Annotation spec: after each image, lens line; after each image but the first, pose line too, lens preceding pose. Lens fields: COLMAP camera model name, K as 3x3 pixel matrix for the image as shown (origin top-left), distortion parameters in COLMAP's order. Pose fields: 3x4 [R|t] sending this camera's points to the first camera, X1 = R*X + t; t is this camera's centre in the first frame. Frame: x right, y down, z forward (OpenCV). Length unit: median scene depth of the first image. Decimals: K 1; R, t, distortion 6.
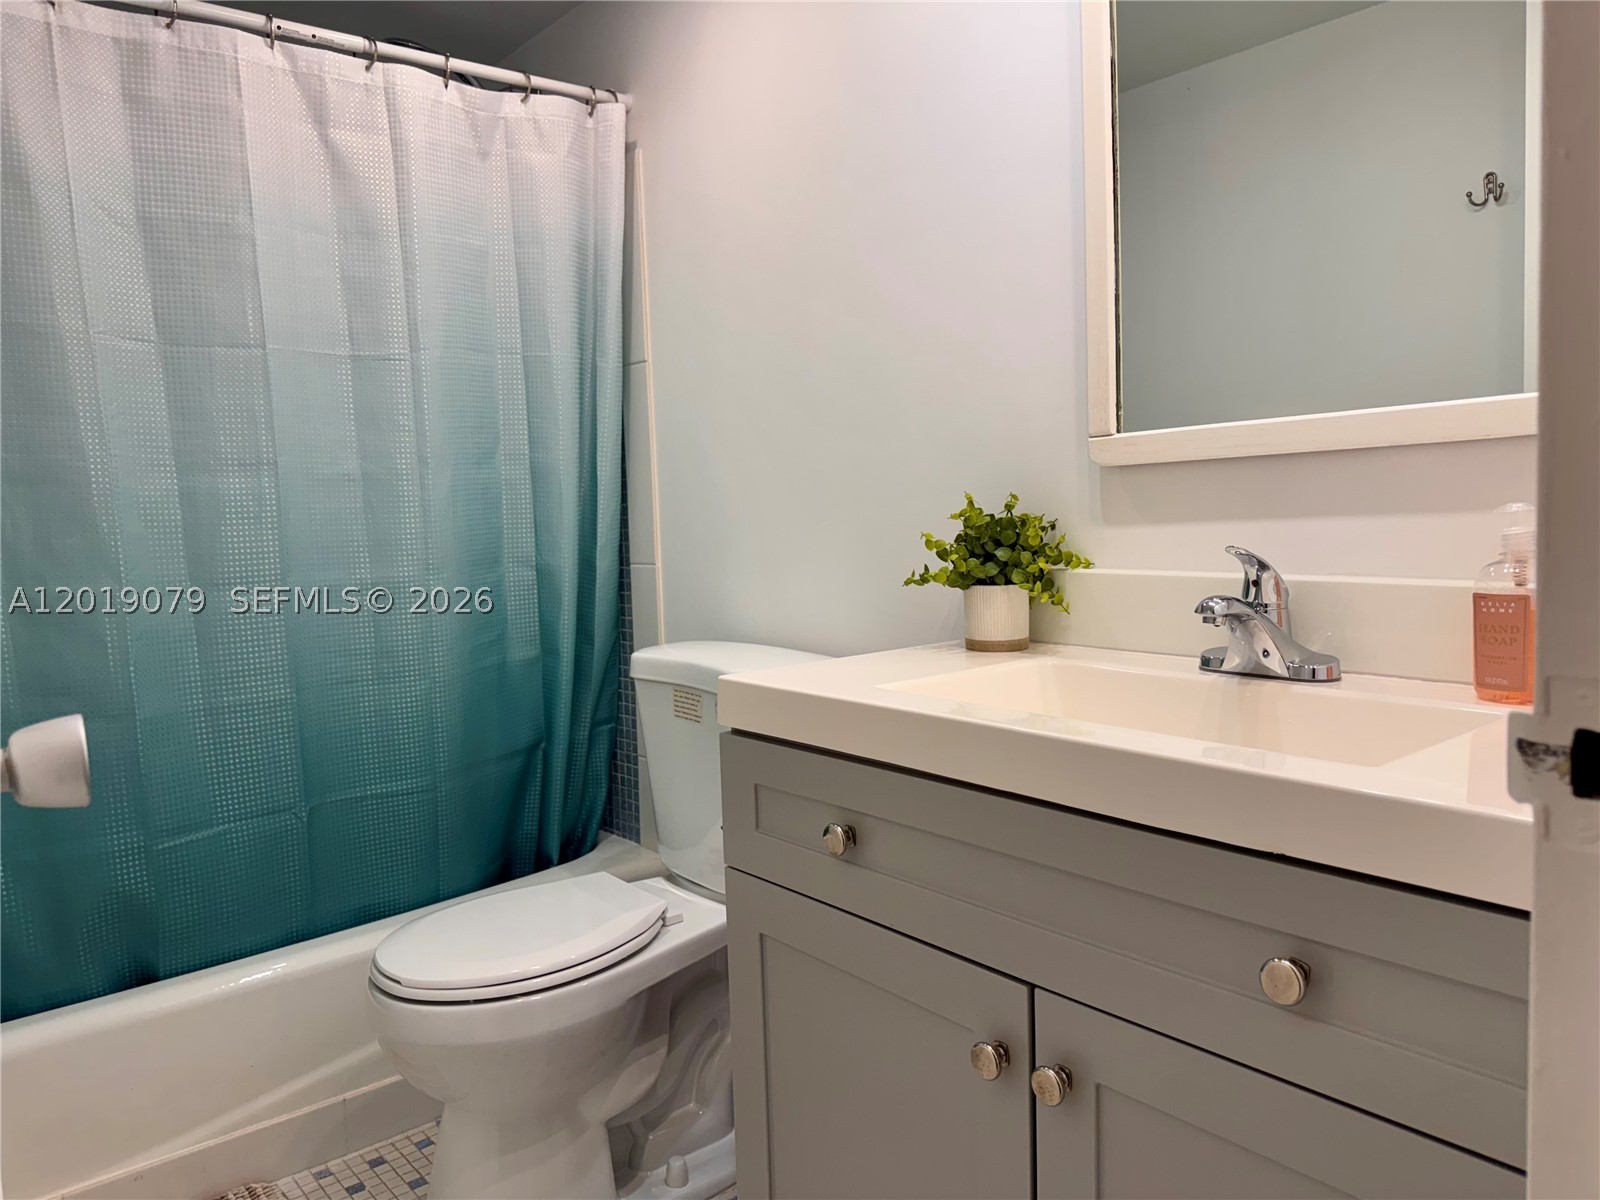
lens RADIAL K [[1122.7, 0, 804.1], [0, 1122.7, 602.7], [0, 0, 1]] dist [0.011578, -0.018710]
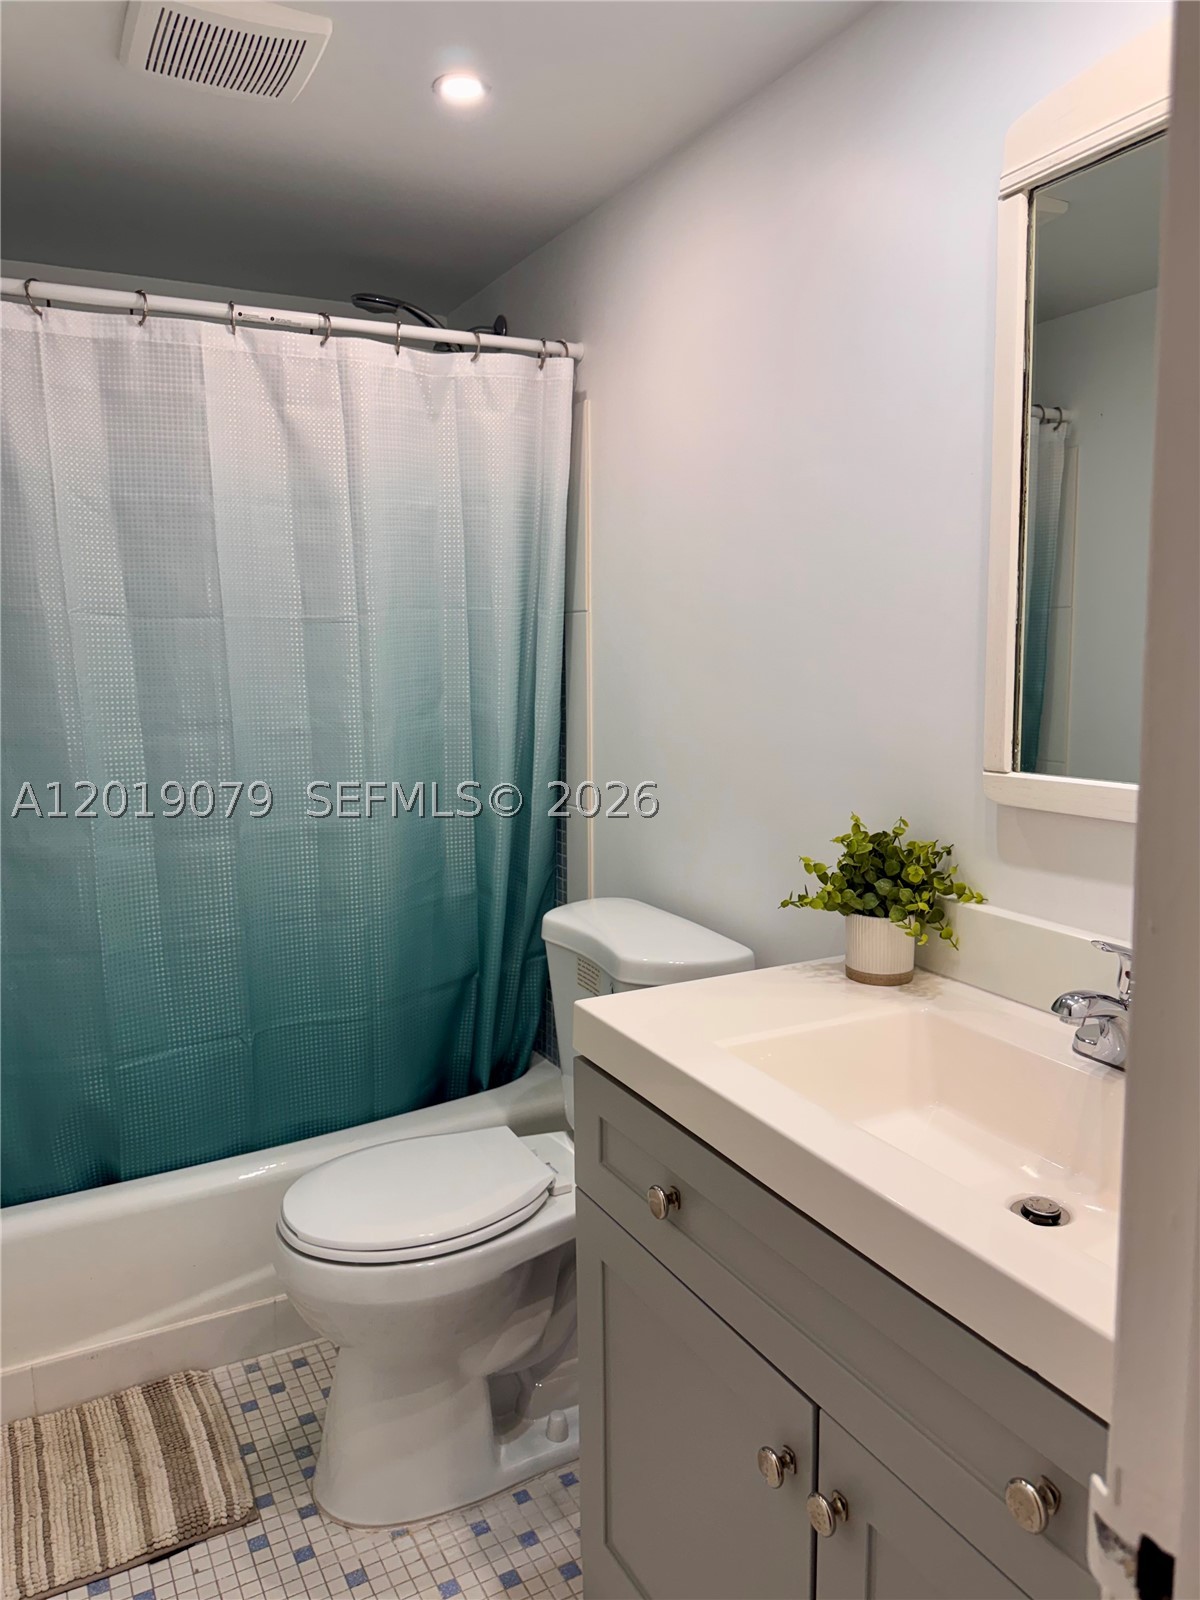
lens RADIAL K [[1122.7, 0, 595.2], [0, 1122.7, 796.6], [0, 0, 1]] dist [0.011578, -0.018710]
pose [[0.978153, 0.050438, -0.201677, 0.099591], [-0.041409, 0.997953, 0.048744, -0.124513], [0.203722, -0.039328, 0.978239, 0.011145]]
